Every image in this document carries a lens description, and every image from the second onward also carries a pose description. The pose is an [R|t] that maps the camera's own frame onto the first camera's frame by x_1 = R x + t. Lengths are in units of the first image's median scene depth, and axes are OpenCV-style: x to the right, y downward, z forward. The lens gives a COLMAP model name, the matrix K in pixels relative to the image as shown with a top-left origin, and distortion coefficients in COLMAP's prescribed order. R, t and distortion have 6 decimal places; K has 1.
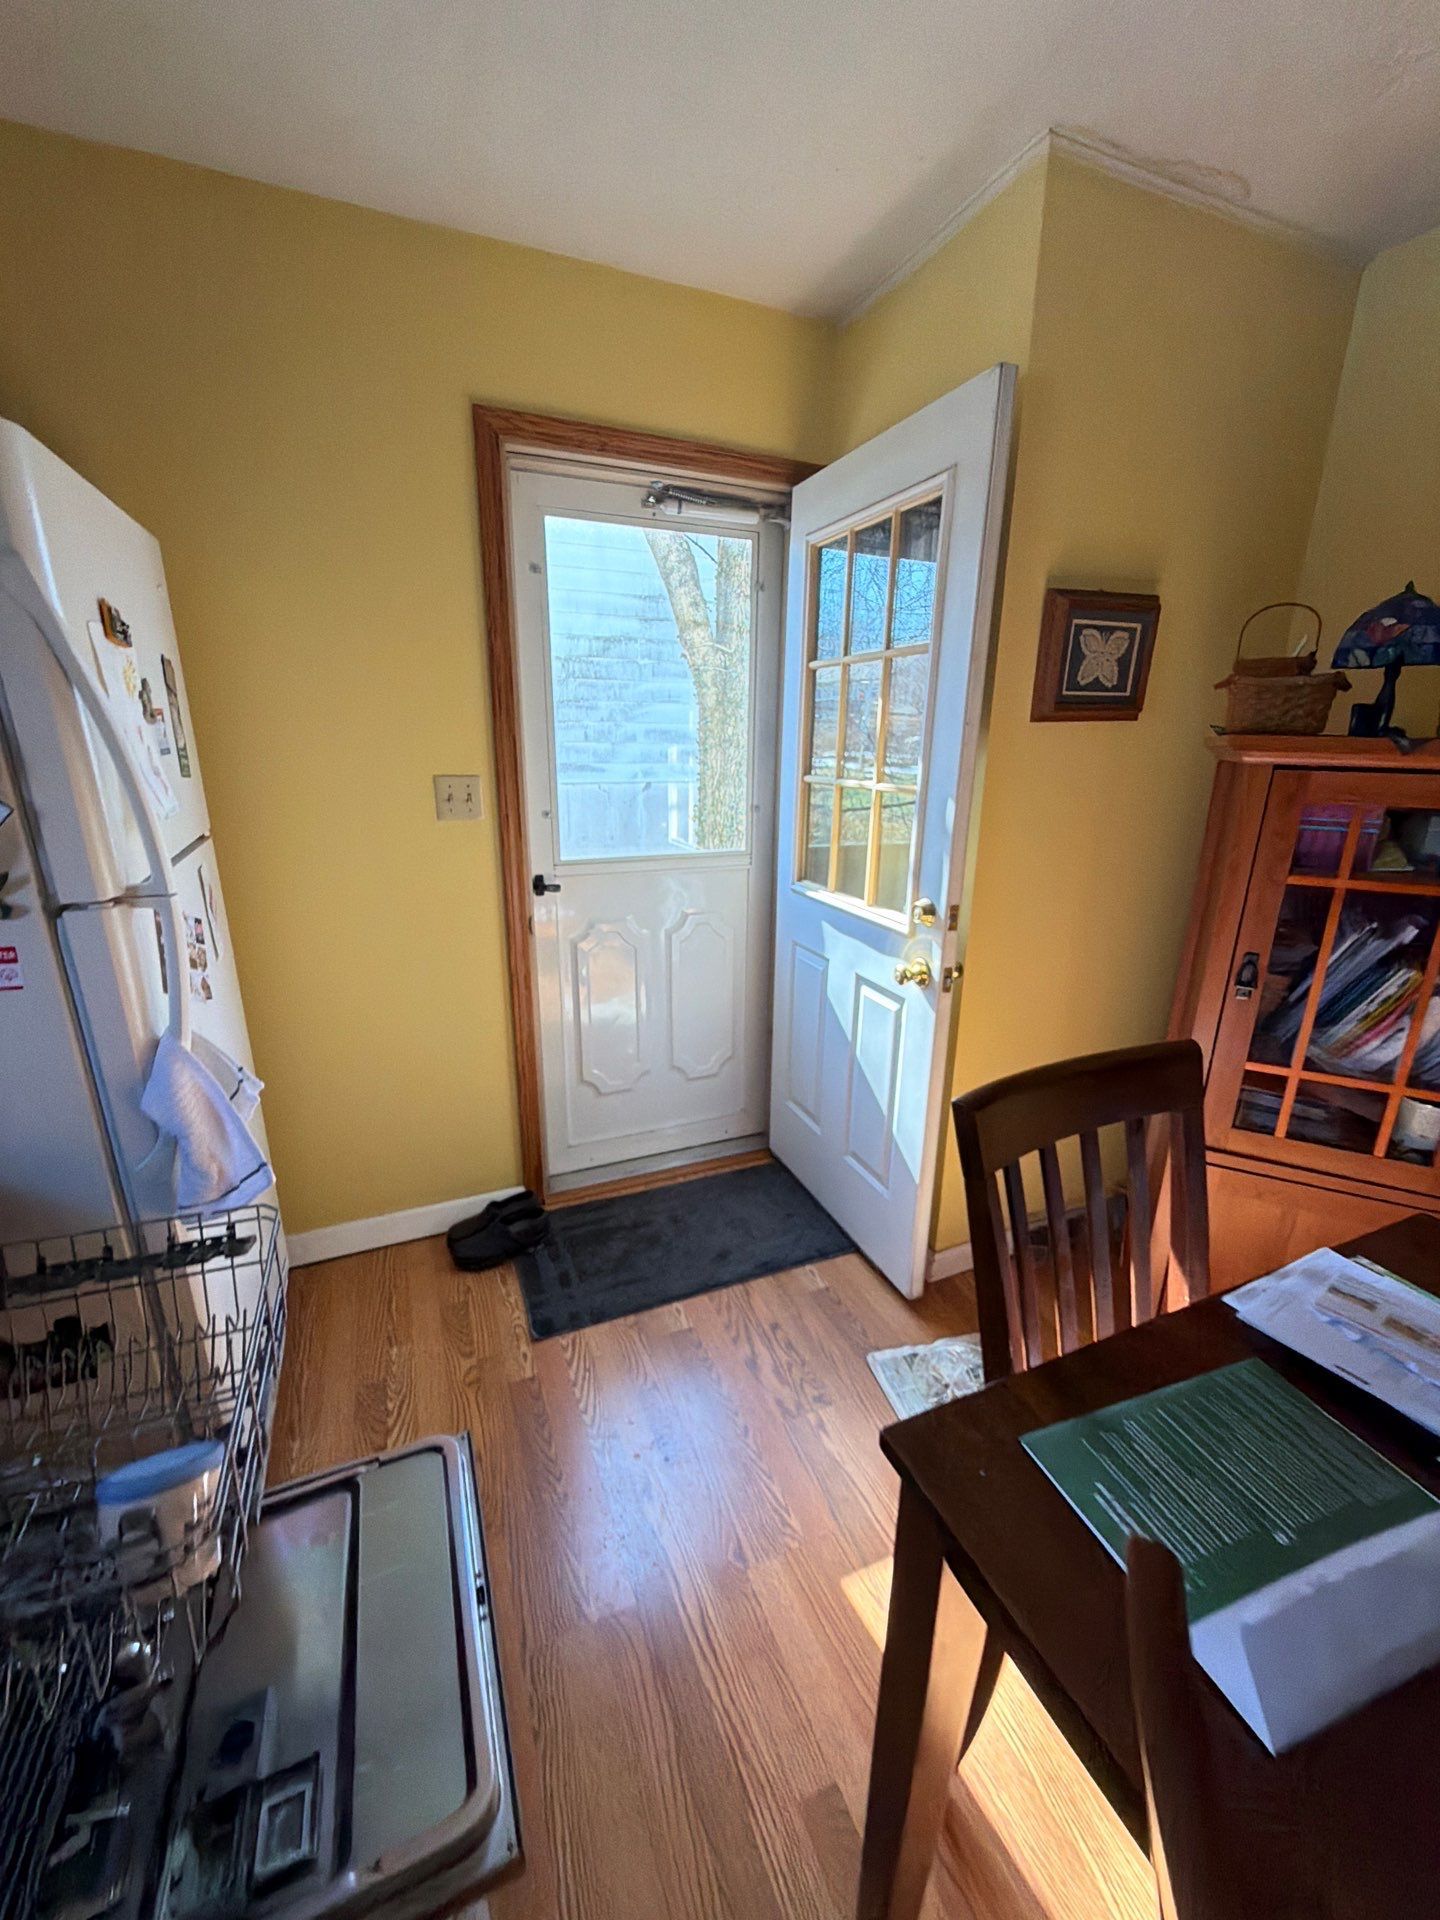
lens RADIAL K [[754.2, 0, 724.0], [0, 754.2, 963.4], [0, 0, 1]] dist [0.000574, 0.000017]
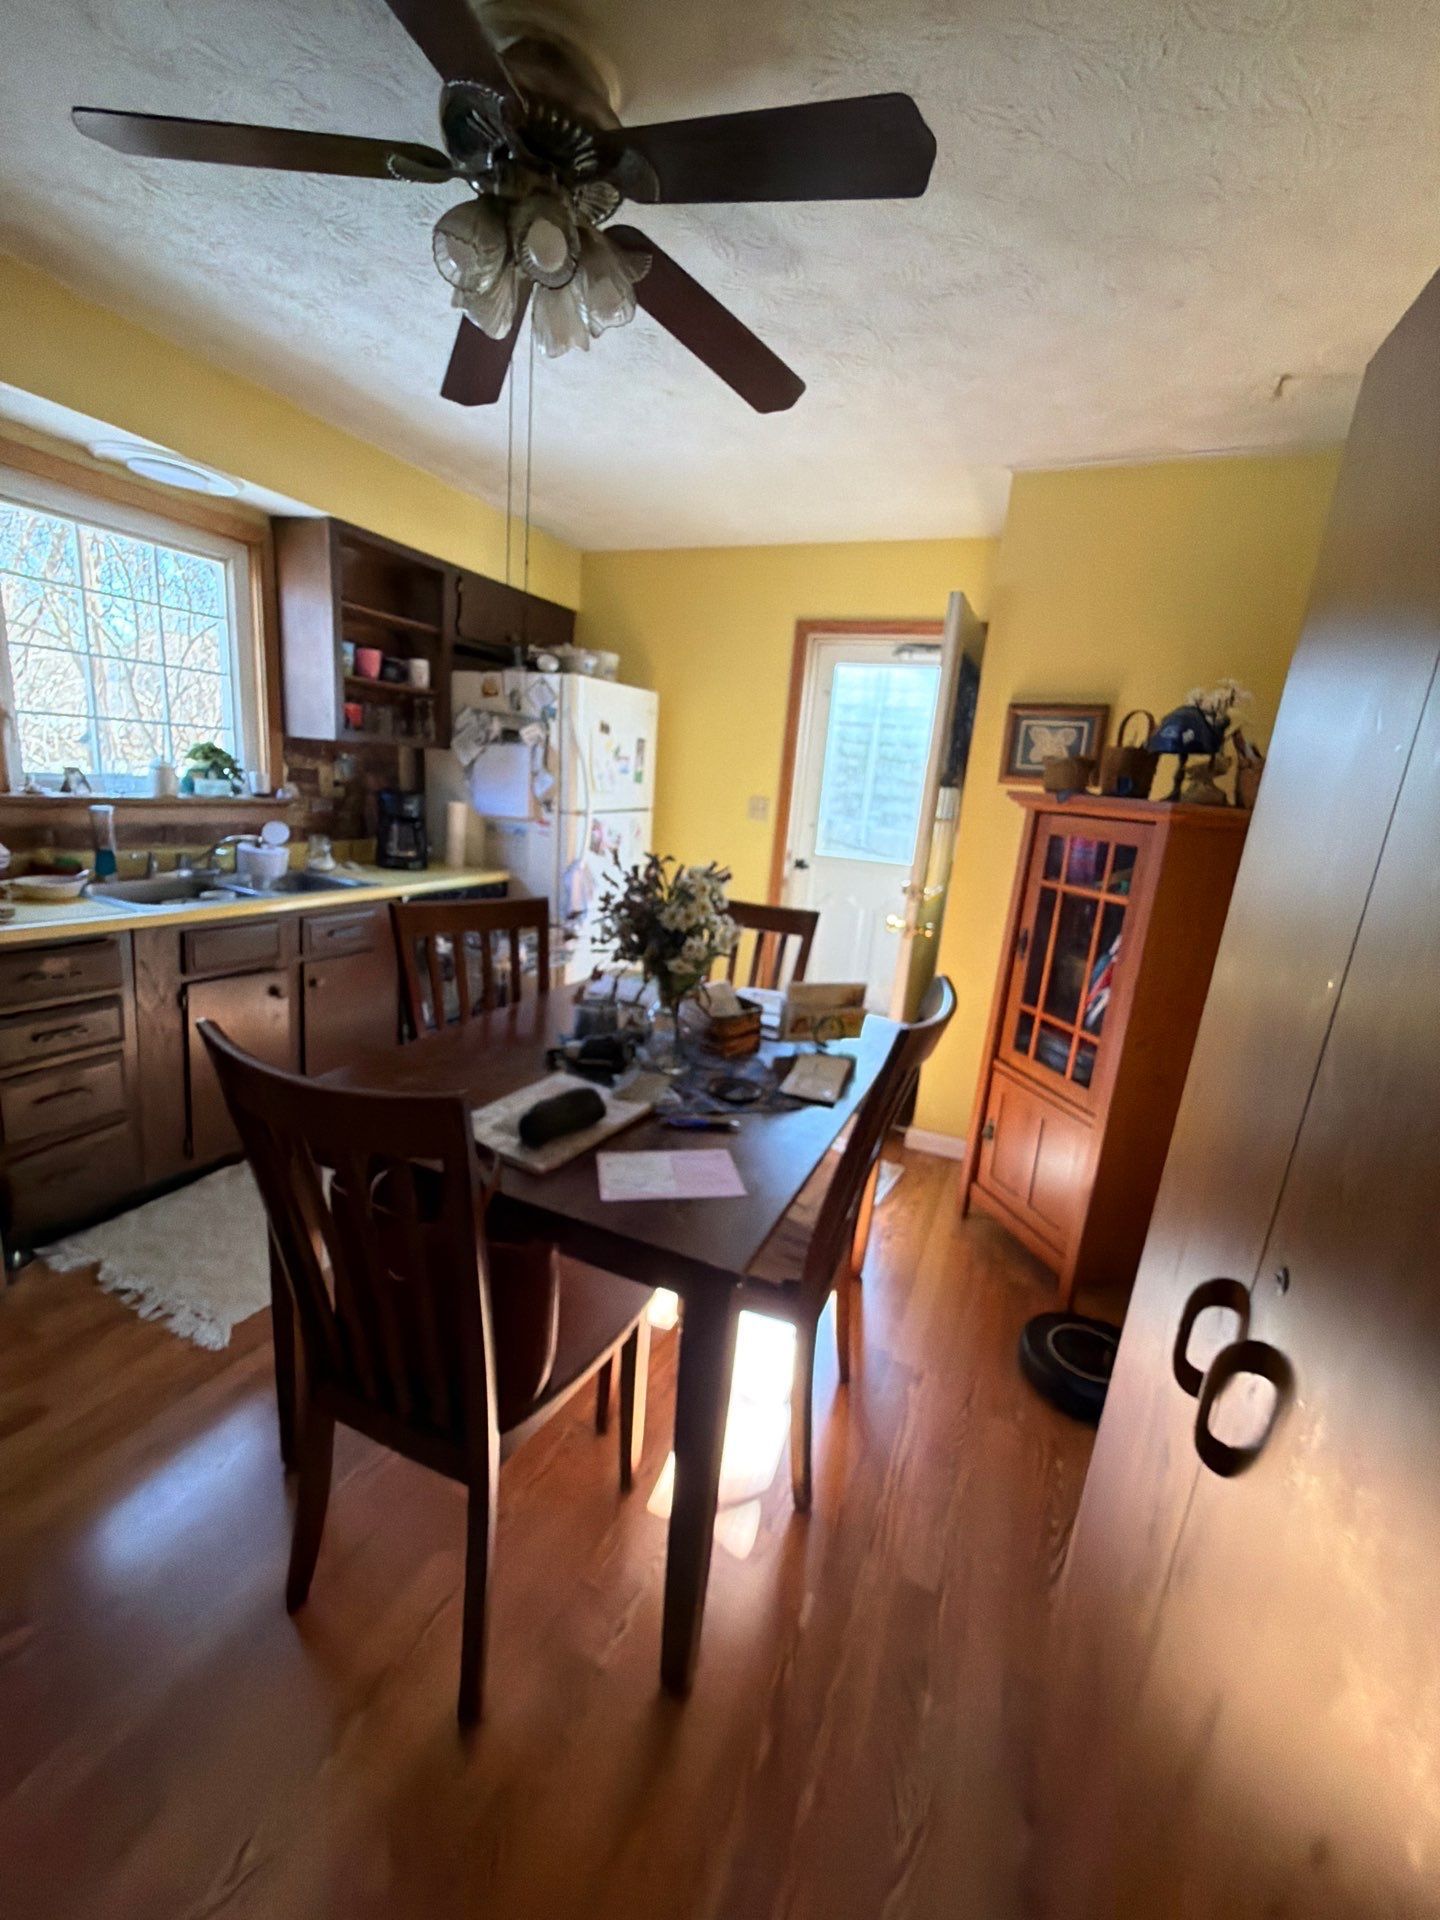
lens RADIAL K [[754.2, 0, 715.5], [0, 754.2, 951.7], [0, 0, 1]] dist [0.000574, 0.000017]
pose [[0.682851, 0.208957, -0.700037, 1.205465], [-0.280571, 0.959748, 0.012797, 0.168229], [0.674533, 0.187672, 0.713992, -0.470898]]
